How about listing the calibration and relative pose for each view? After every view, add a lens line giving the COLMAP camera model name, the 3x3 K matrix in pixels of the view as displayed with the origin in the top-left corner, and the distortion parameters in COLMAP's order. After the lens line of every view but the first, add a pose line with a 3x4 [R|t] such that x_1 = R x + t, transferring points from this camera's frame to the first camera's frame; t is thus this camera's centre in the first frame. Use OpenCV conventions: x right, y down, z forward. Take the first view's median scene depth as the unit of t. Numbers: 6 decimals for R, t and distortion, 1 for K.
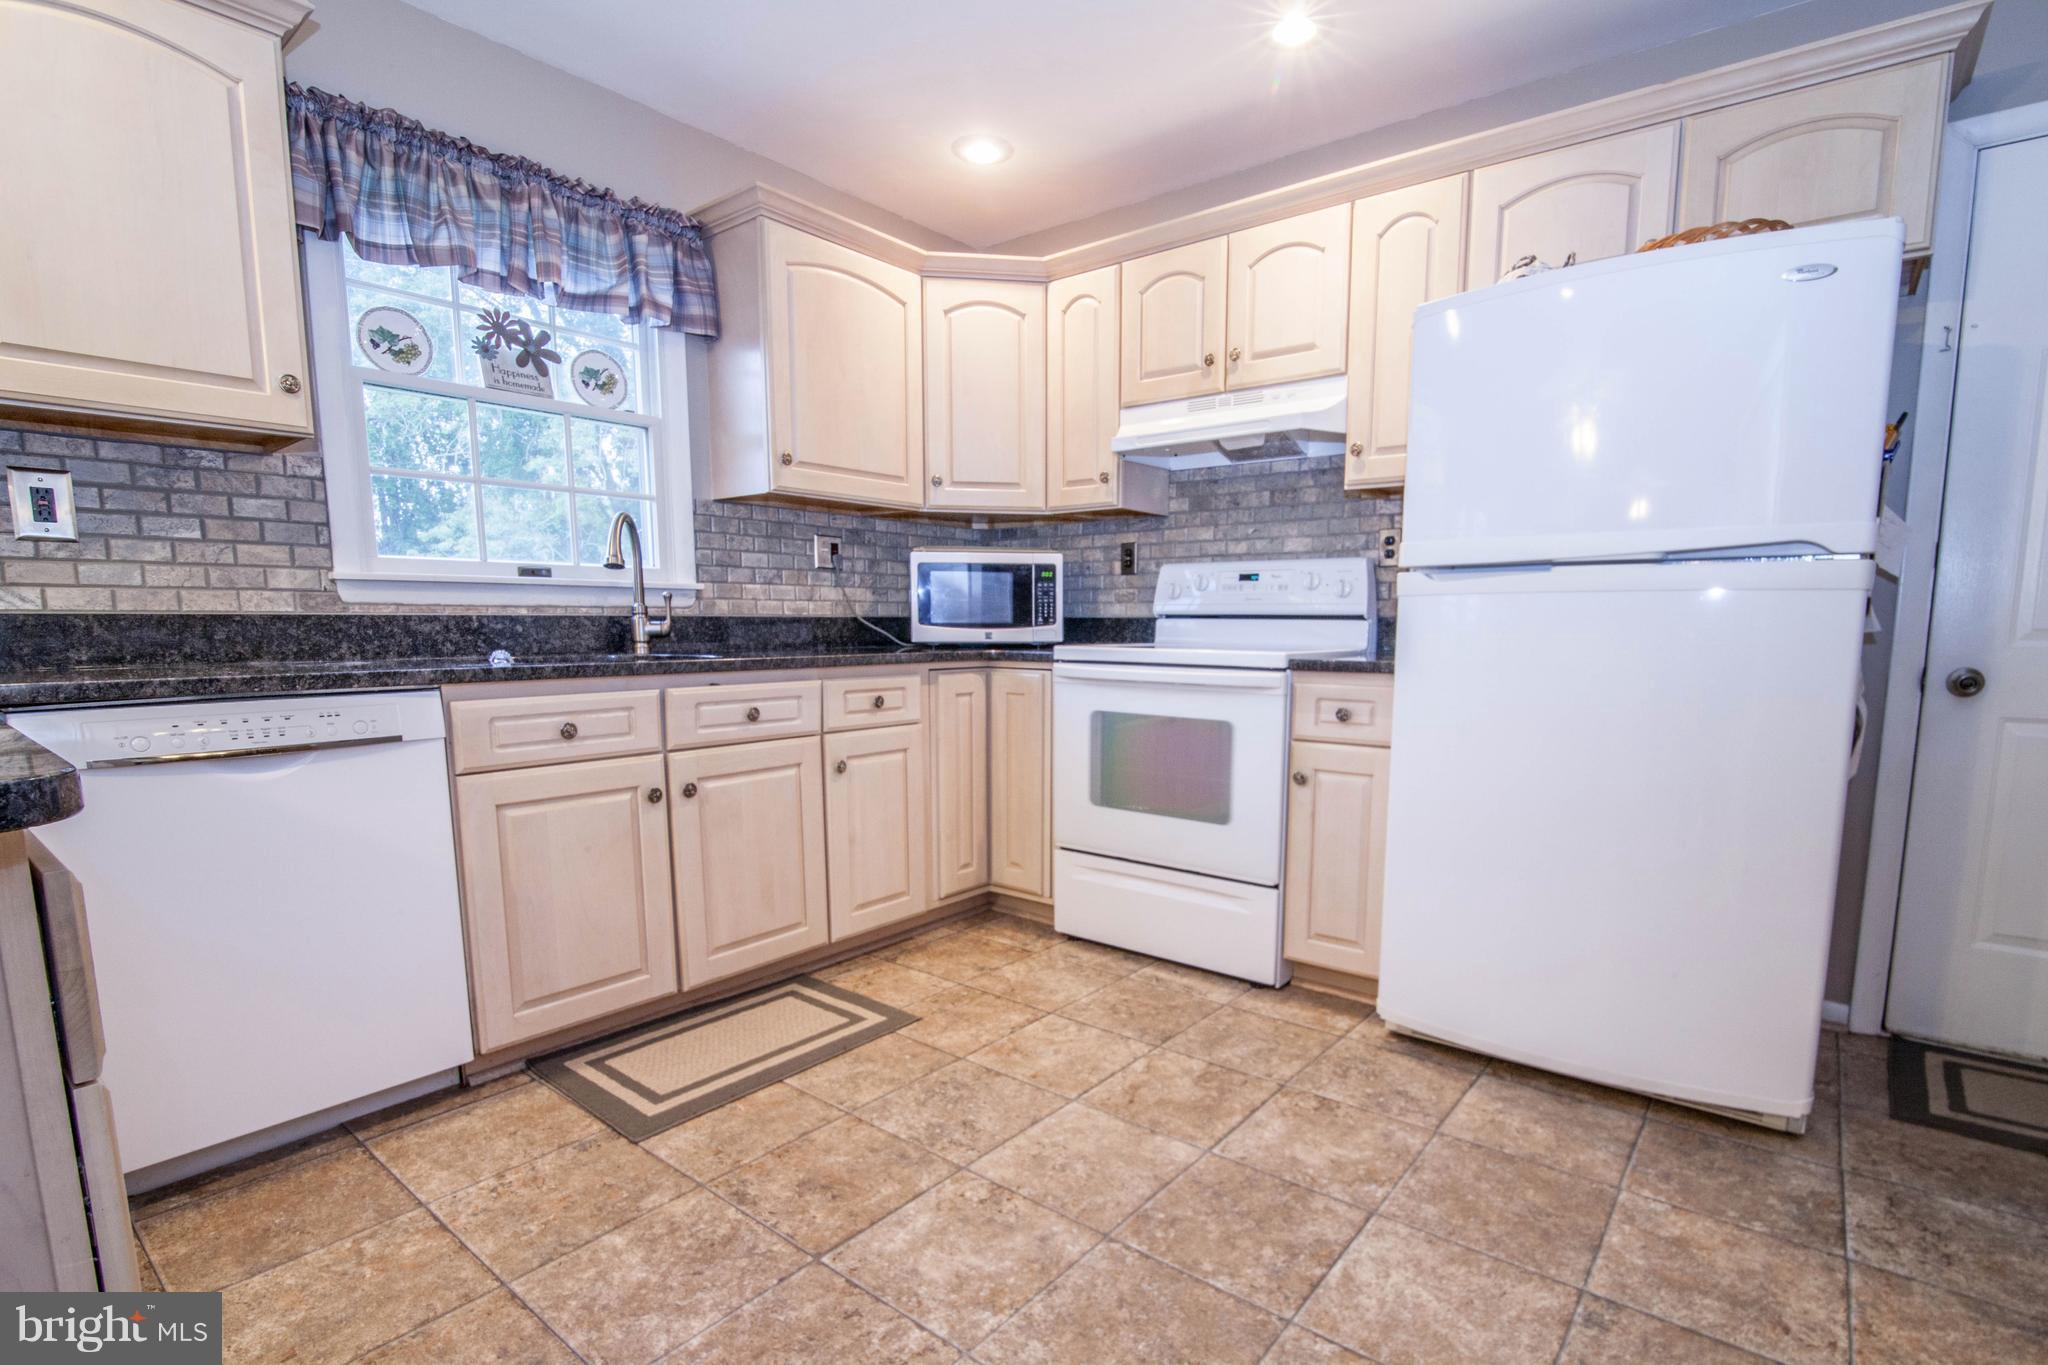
lens RADIAL K [[978.6, 0, 1072.0], [0, 978.6, 756.5], [0, 0, 1]] dist [-0.018481, 0.000256]
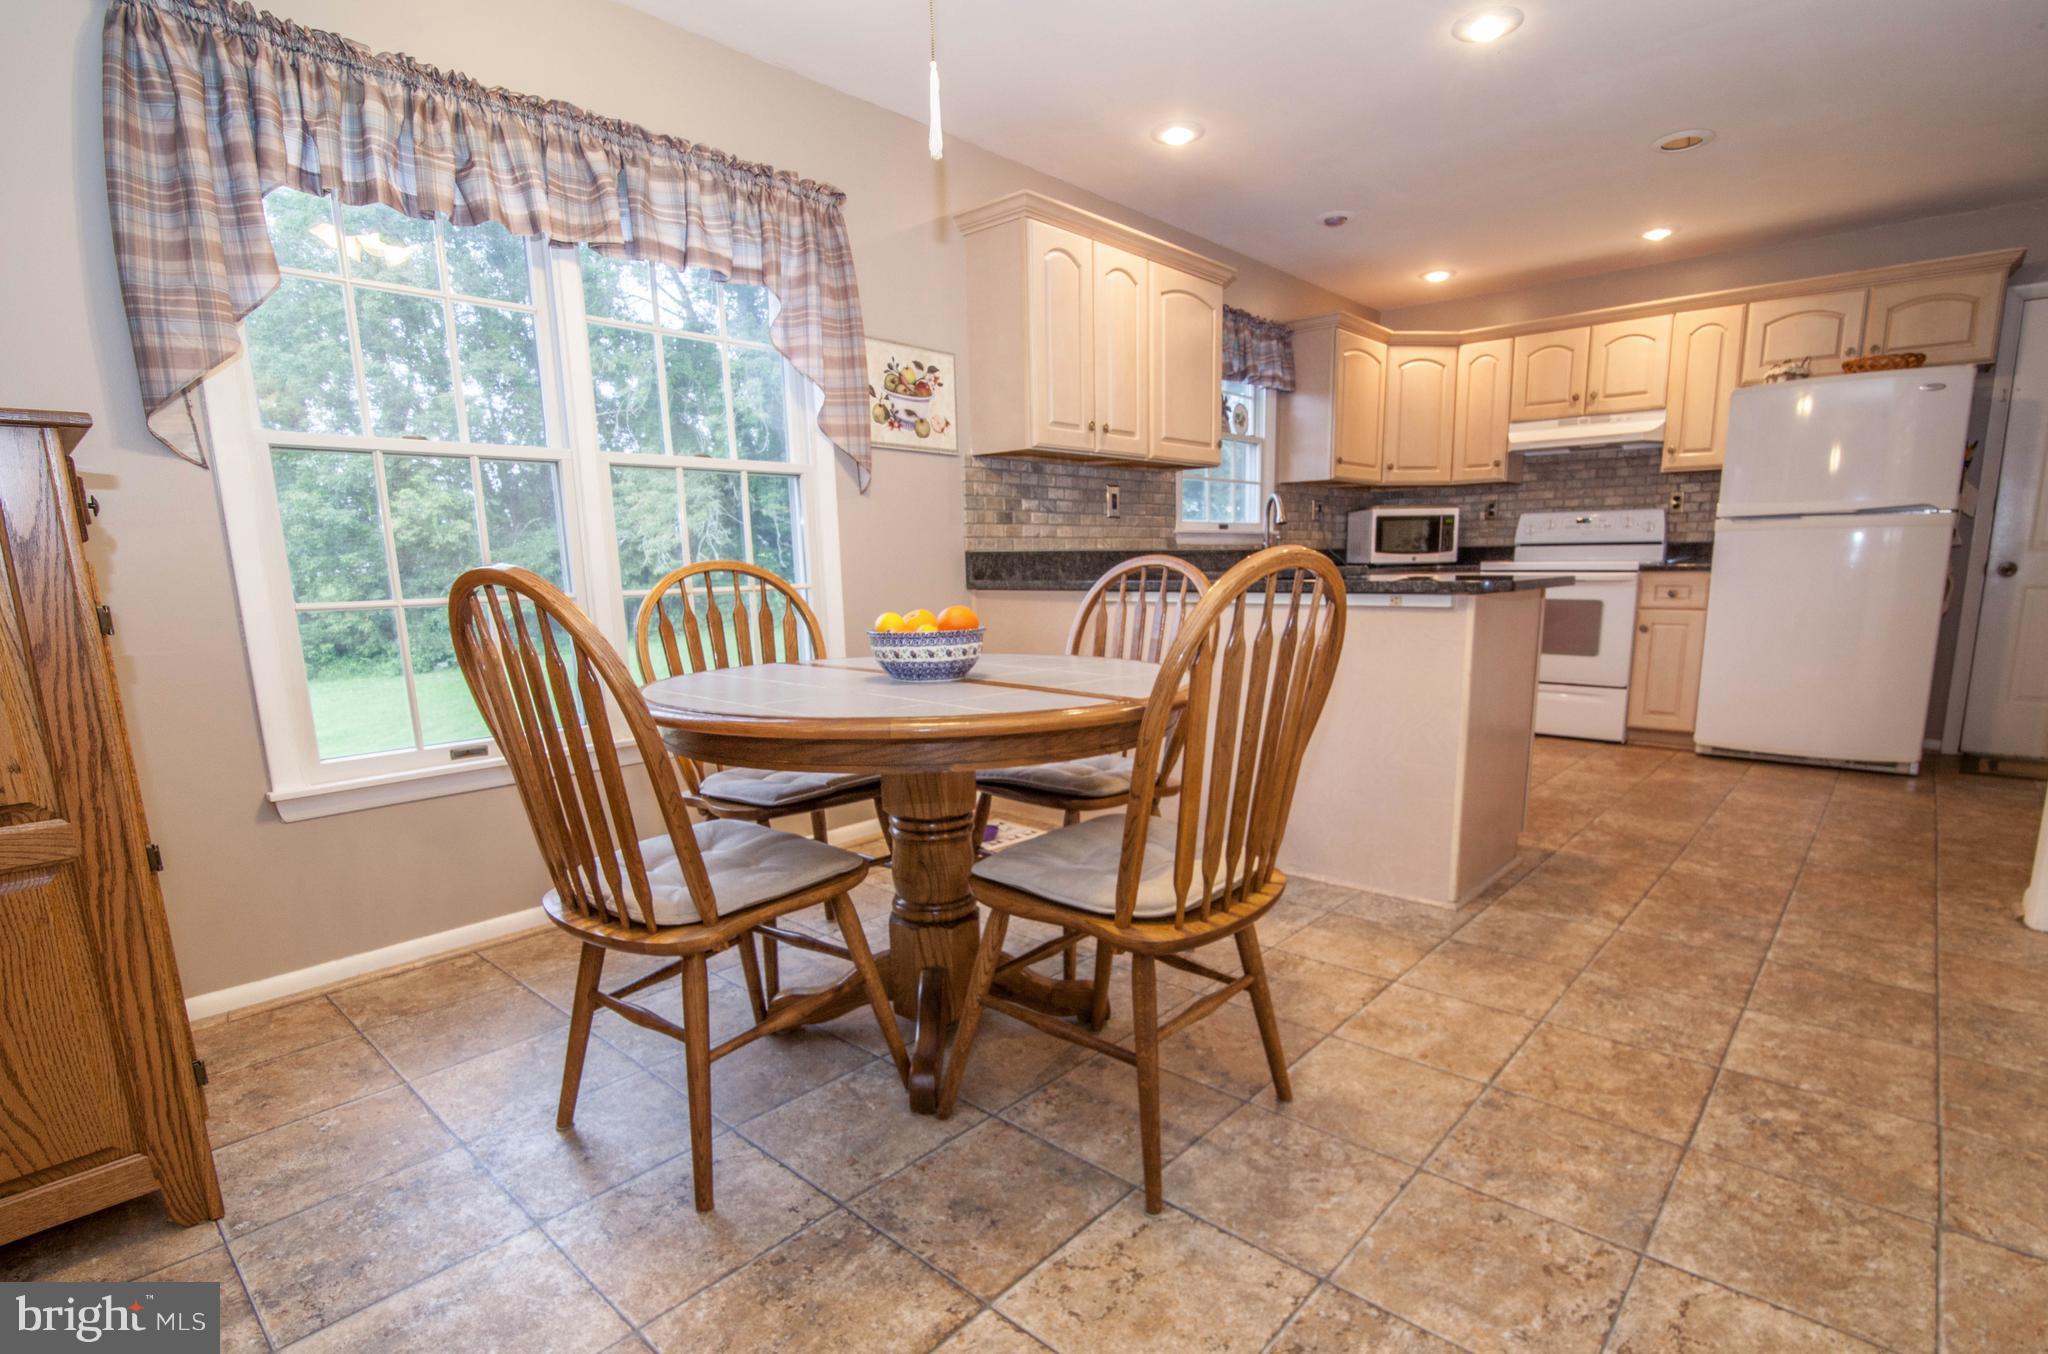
lens RADIAL K [[997.2, 0, 1059.5], [0, 997.2, 755.7], [0, 0, 1]] dist [-0.015452, -0.000513]
pose [[0.998087, -0.009165, -0.061148, -0.758099], [0.012676, 0.998277, 0.057290, 0.139472], [0.060518, -0.057956, 0.996483, -0.972140]]
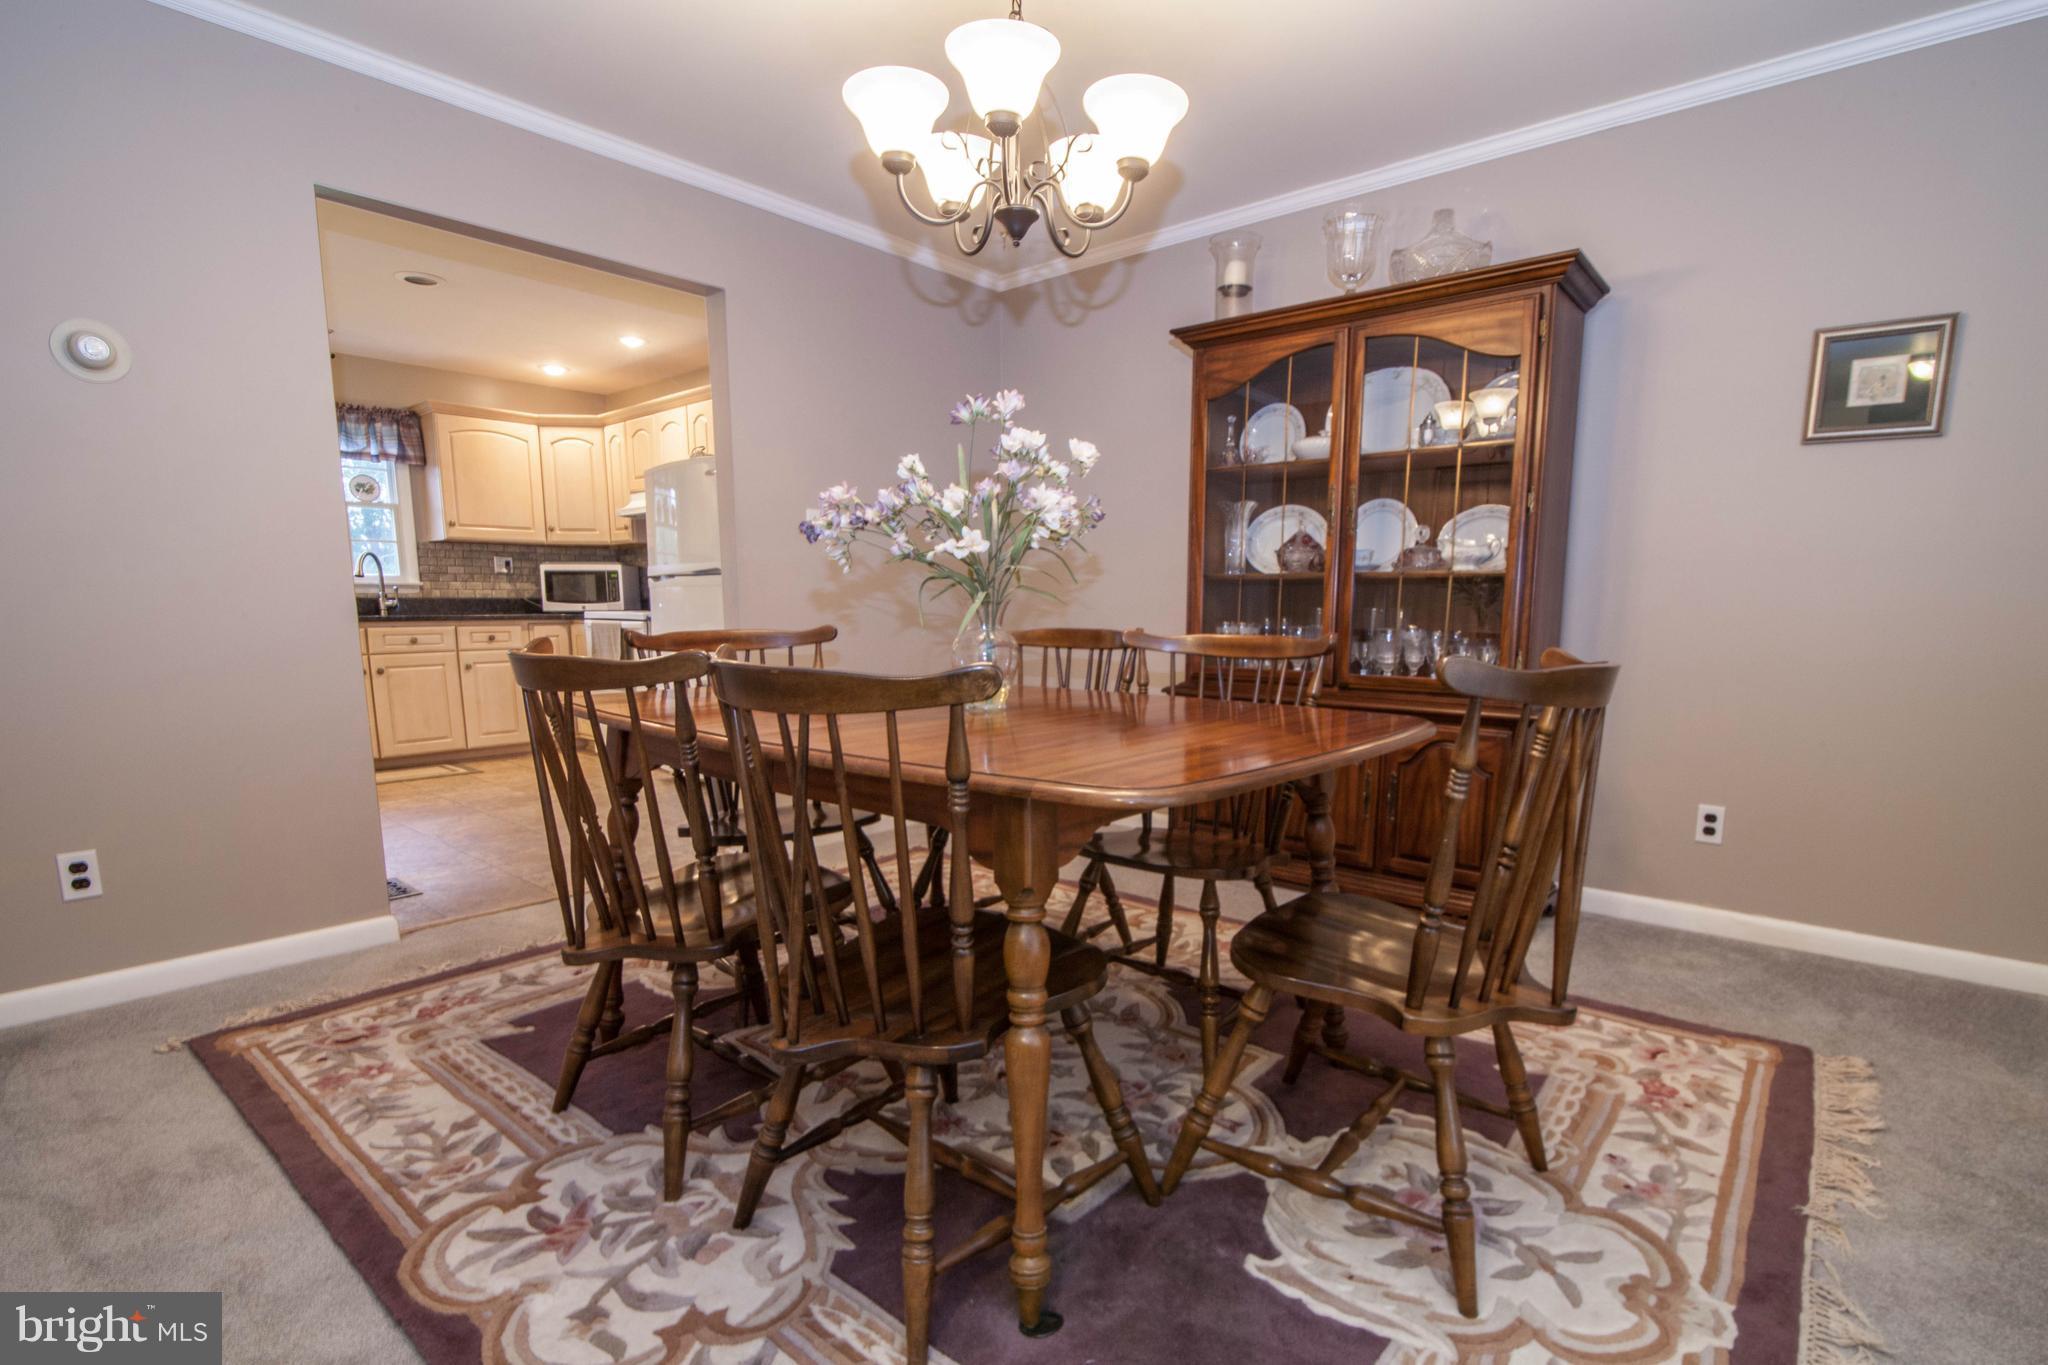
lens RADIAL K [[978.6, 0, 1072.0], [0, 978.6, 756.5], [0, 0, 1]] dist [-0.018481, 0.000256]
pose [[0.999249, 0.004340, -0.038504, 1.229708], [-0.003635, 0.999825, 0.018356, 0.170737], [0.038577, -0.018202, 0.999090, -1.153505]]
